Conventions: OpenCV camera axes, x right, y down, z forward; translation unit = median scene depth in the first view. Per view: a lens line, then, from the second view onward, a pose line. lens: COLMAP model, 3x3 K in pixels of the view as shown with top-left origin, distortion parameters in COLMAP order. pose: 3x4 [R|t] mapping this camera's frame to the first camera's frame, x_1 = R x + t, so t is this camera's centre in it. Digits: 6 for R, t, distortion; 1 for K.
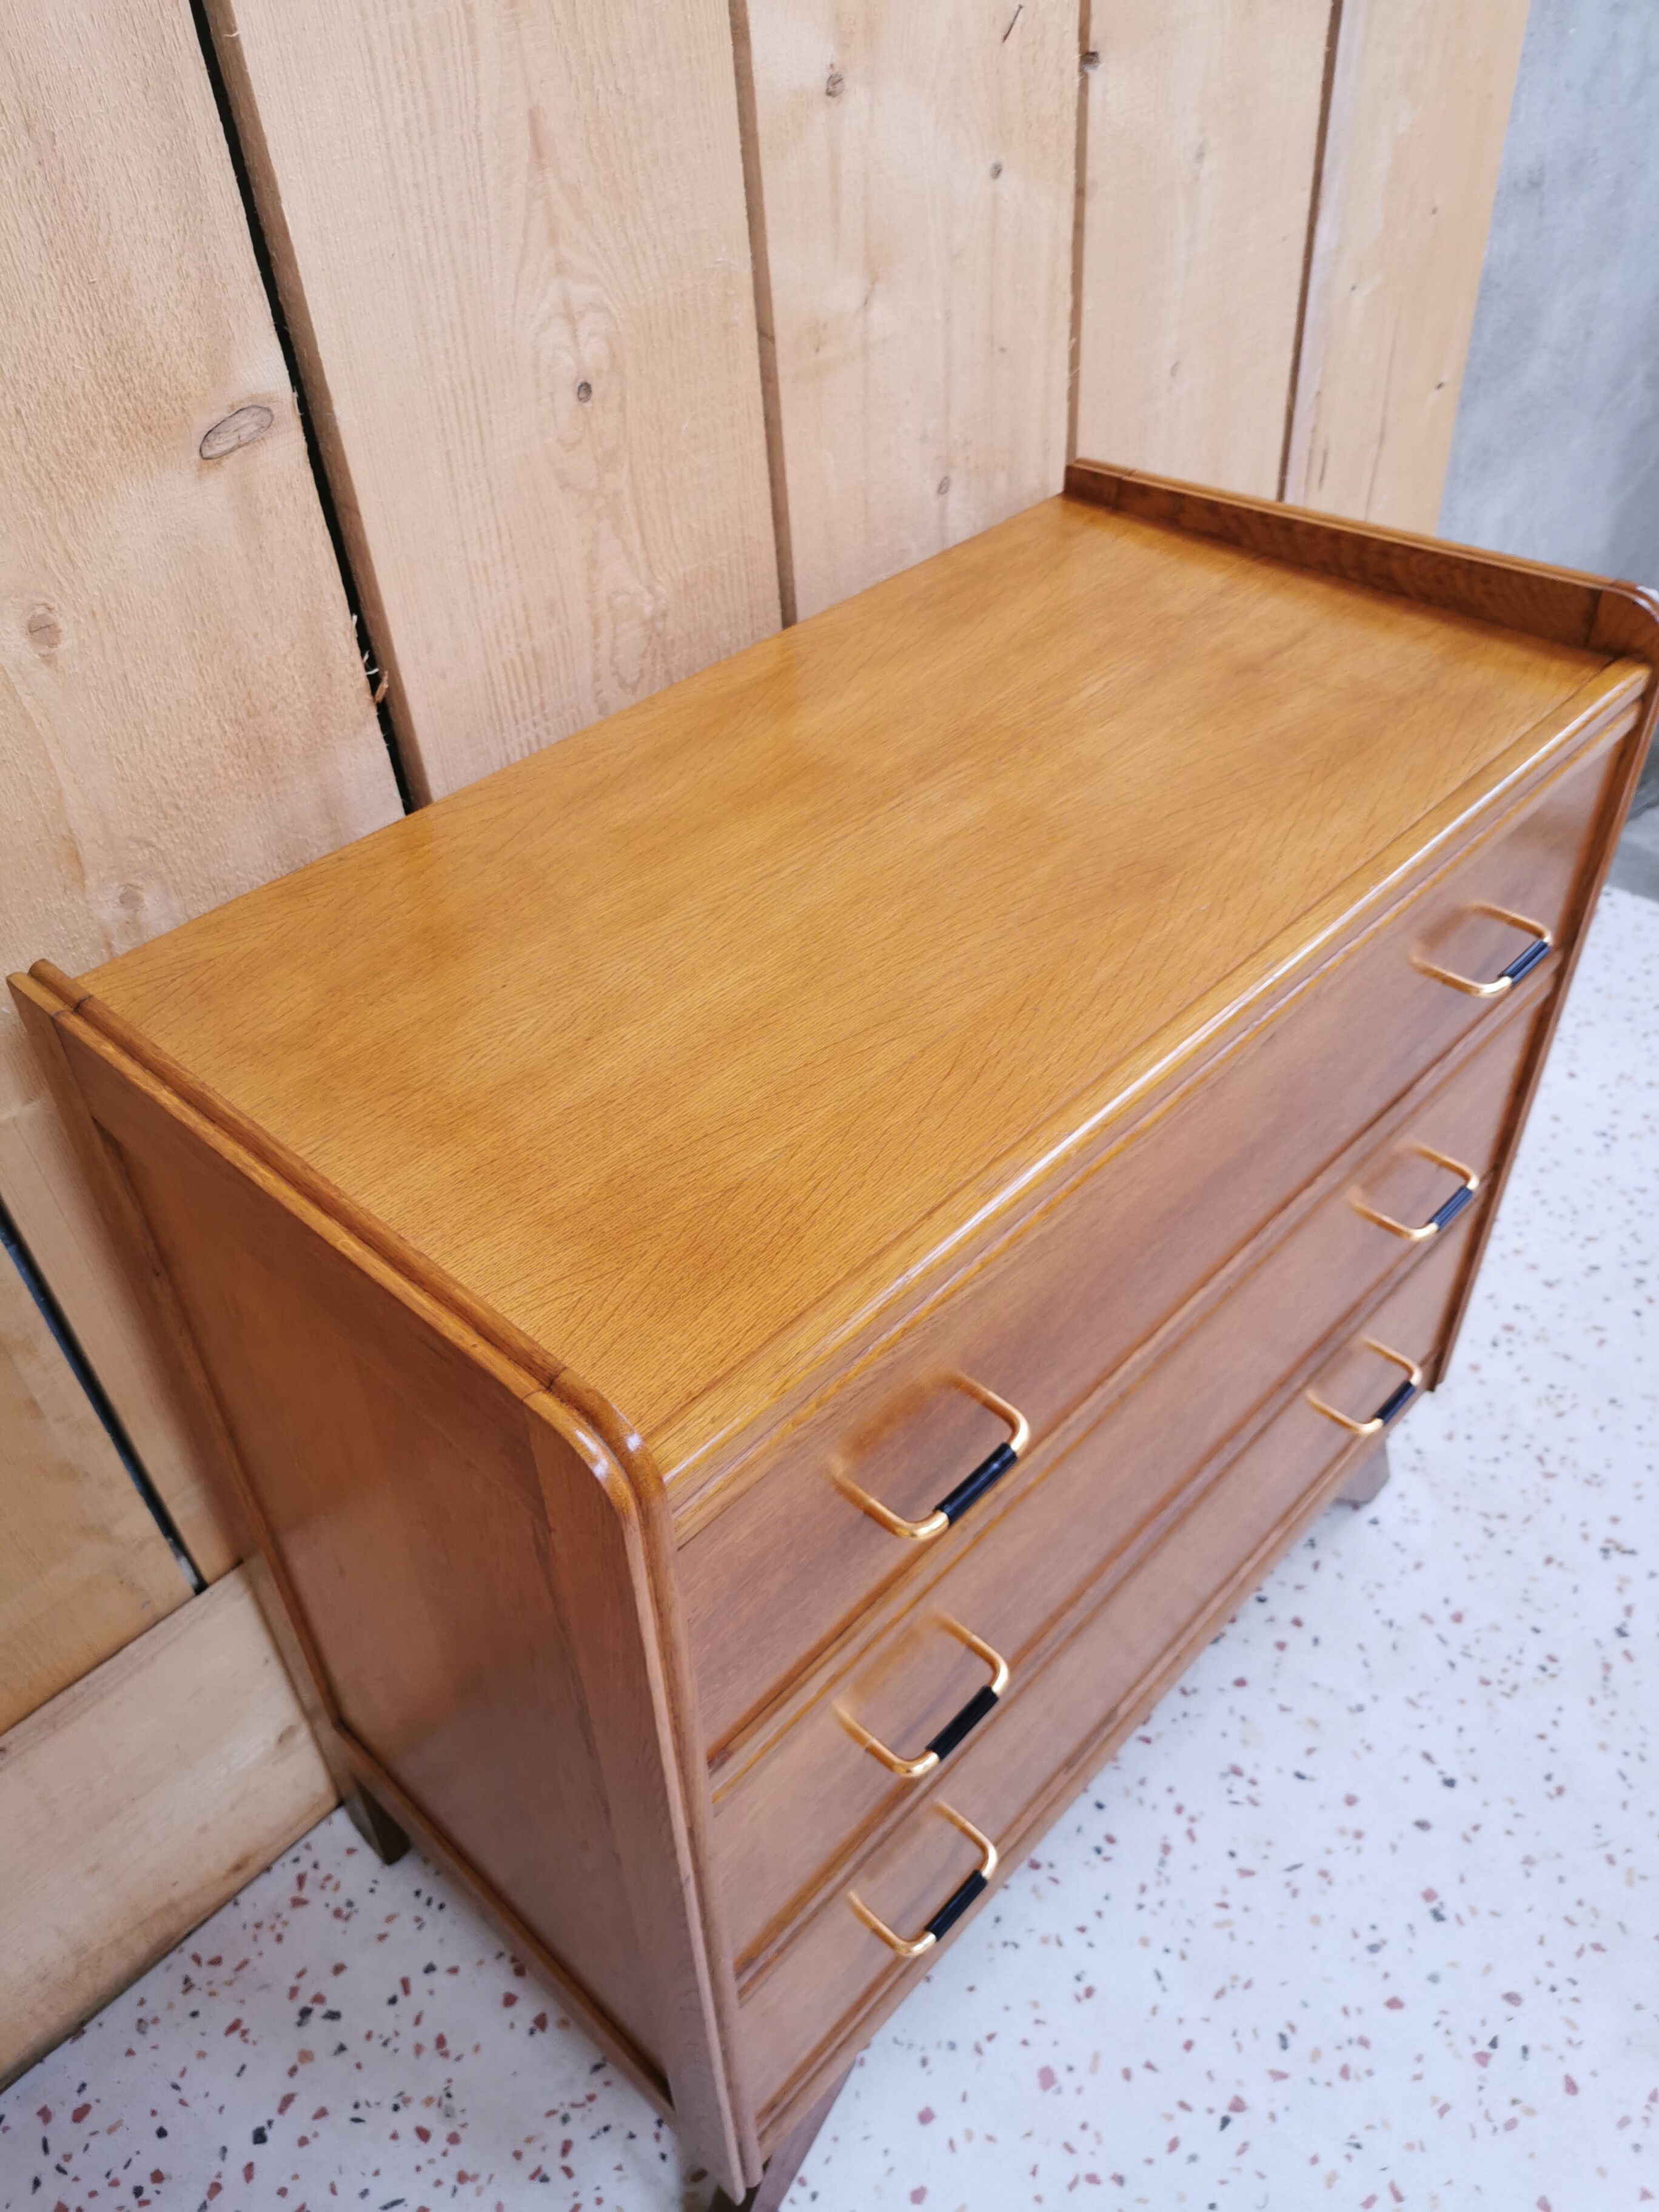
lens RADIAL K [[1732.4, 0, 840.4], [0, 1732.4, 1106.8], [0, 0, 1]] dist [0.023816, -0.015627]
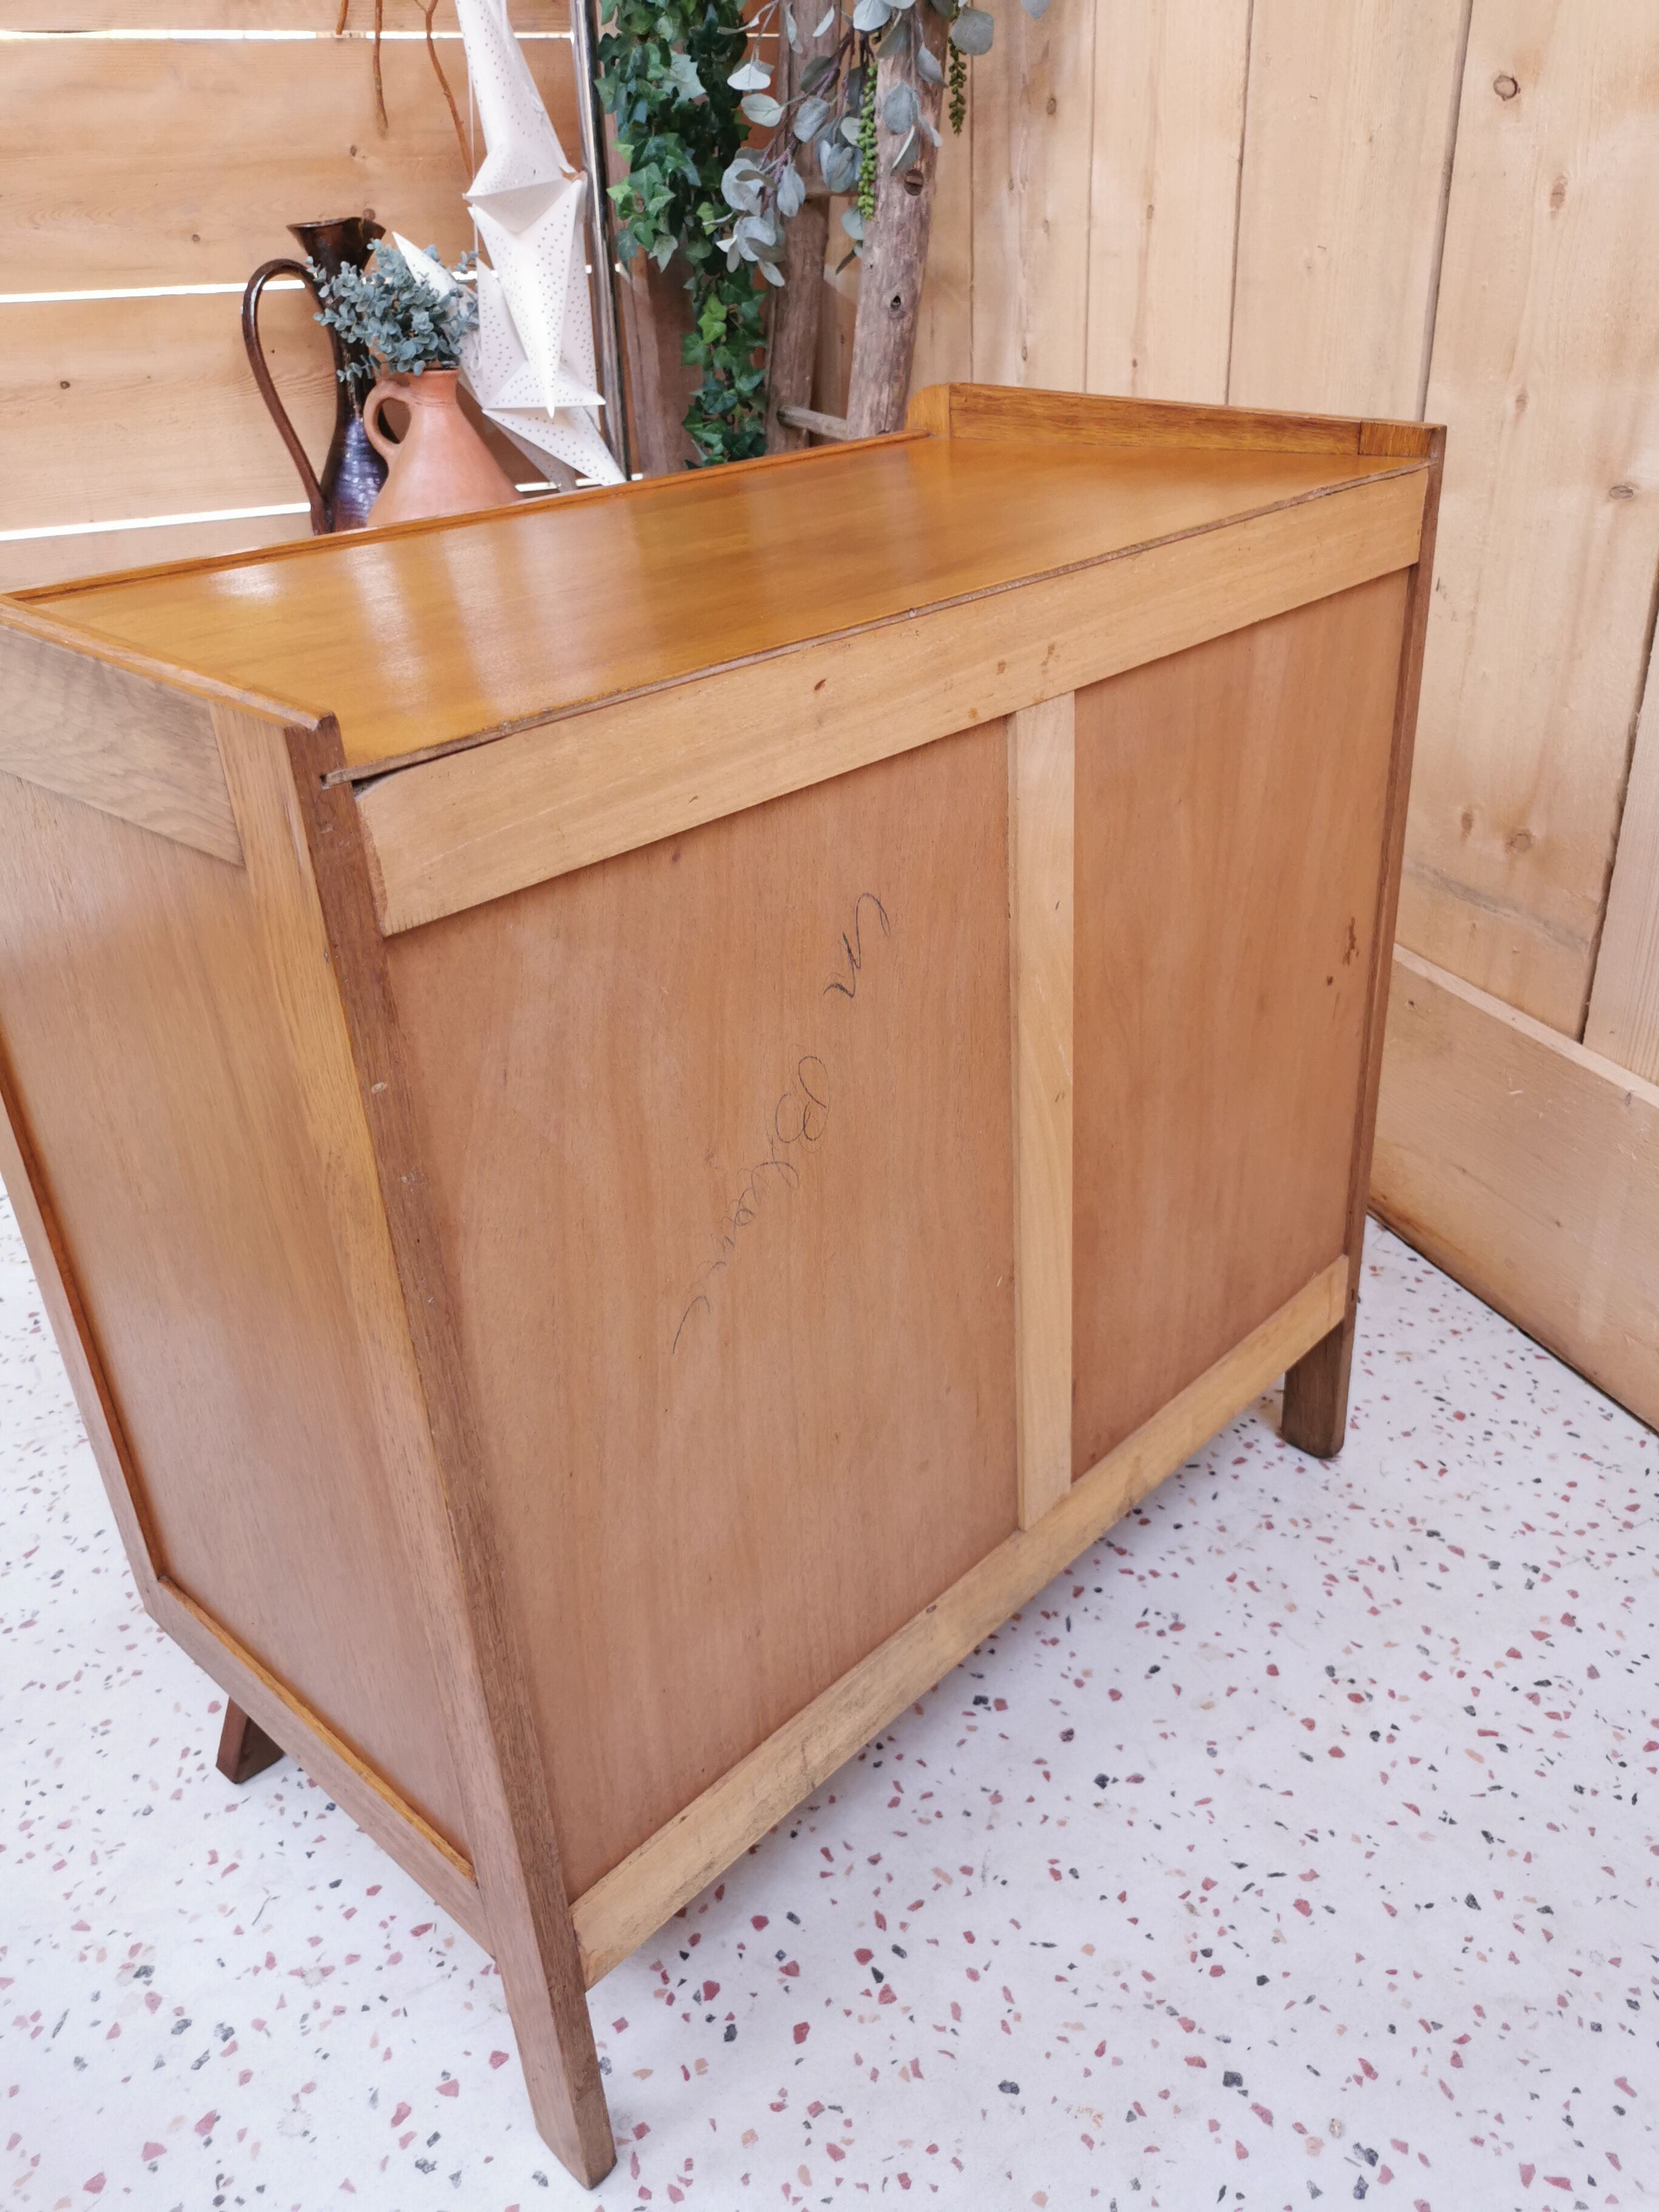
lens RADIAL K [[1732.4, 0, 819.1], [0, 1732.4, 1116.3], [0, 0, 1]] dist [0.023816, -0.015627]
pose [[-0.410249, 0.480450, -0.775154, 1.074927], [-0.554438, 0.543459, 0.630278, -0.318249], [0.724082, 0.688346, 0.043426, 0.716096]]
